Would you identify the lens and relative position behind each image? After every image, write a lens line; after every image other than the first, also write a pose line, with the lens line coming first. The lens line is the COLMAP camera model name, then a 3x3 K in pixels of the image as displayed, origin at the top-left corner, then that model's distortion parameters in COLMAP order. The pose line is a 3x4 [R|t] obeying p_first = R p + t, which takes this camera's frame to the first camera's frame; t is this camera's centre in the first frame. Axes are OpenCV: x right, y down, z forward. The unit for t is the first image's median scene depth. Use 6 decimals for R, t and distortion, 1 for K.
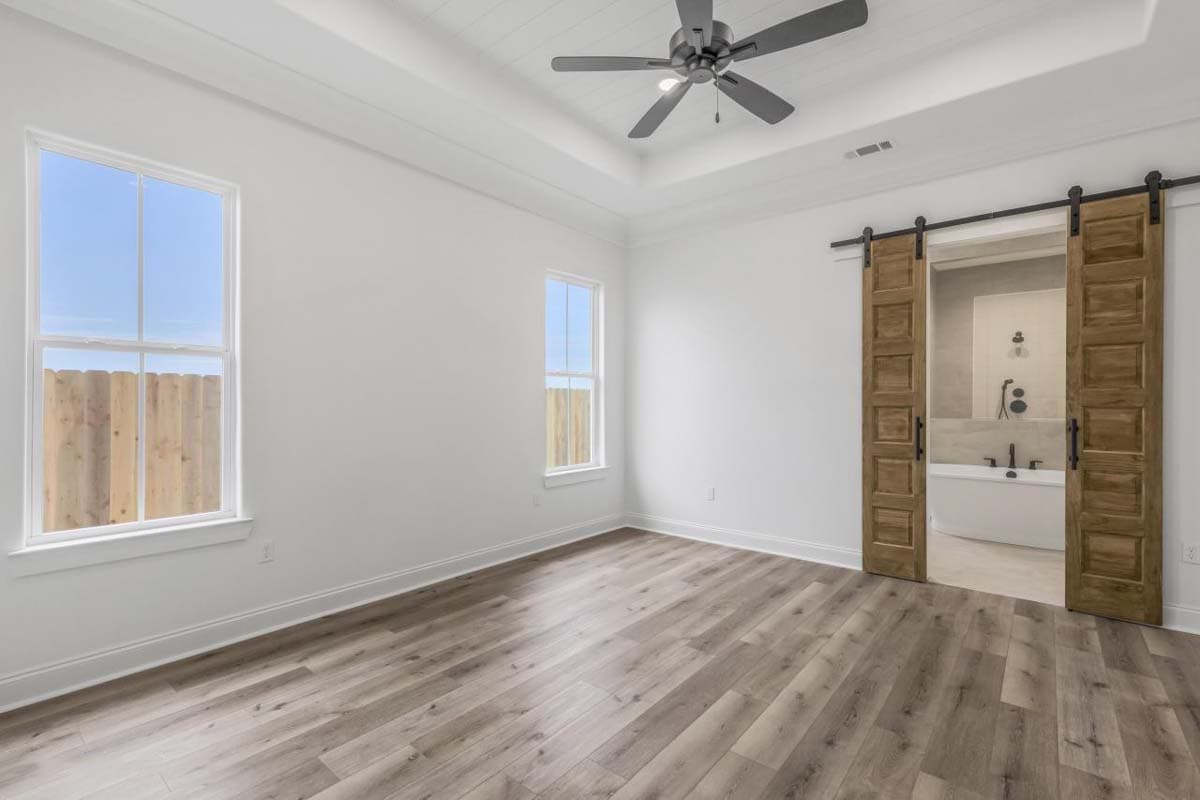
lens RADIAL K [[571.6, 0, 574.7], [0, 571.6, 401.4], [0, 0, 1]] dist [0.005620, 0.000597]
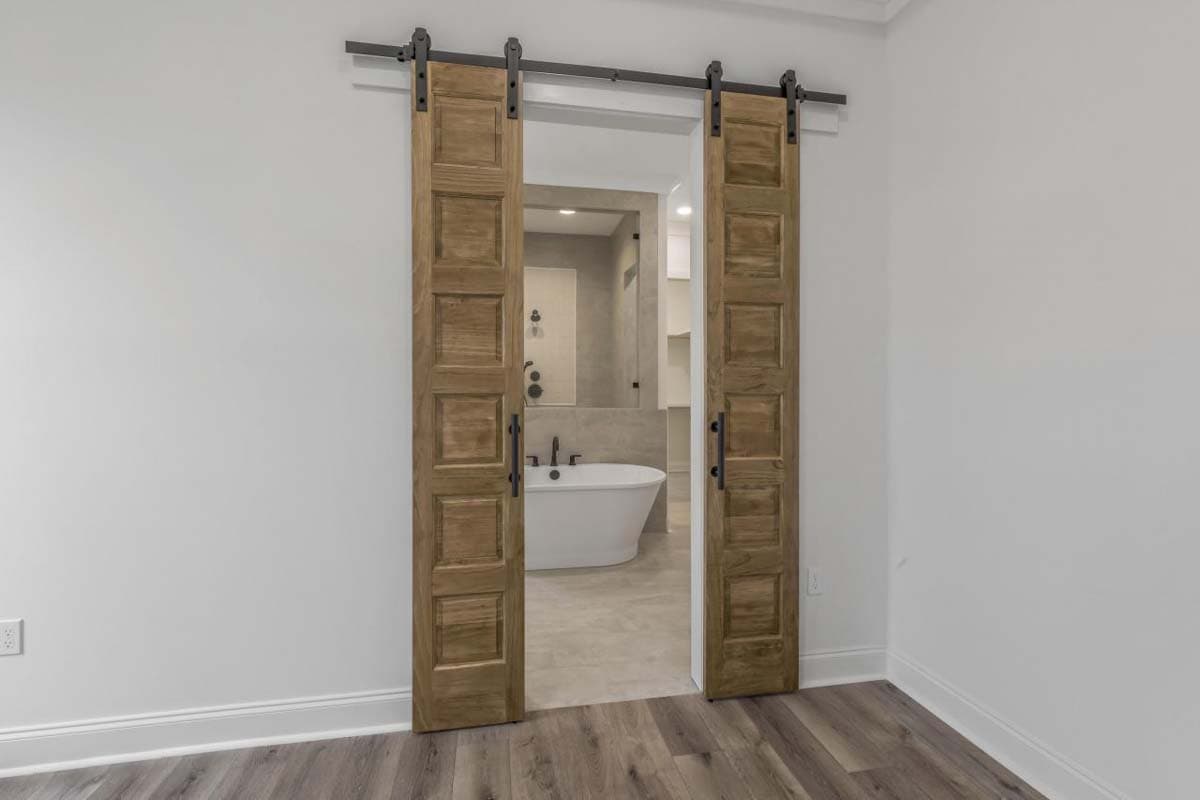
lens RADIAL K [[571.6, 0, 608.1], [0, 571.6, 392.2], [0, 0, 1]] dist [0.005620, 0.000597]
pose [[0.630721, -0.006875, 0.775979, 0.237615], [-0.002891, 0.999933, 0.011209, 0.000540], [-0.776005, -0.009313, 0.630659, 0.583271]]
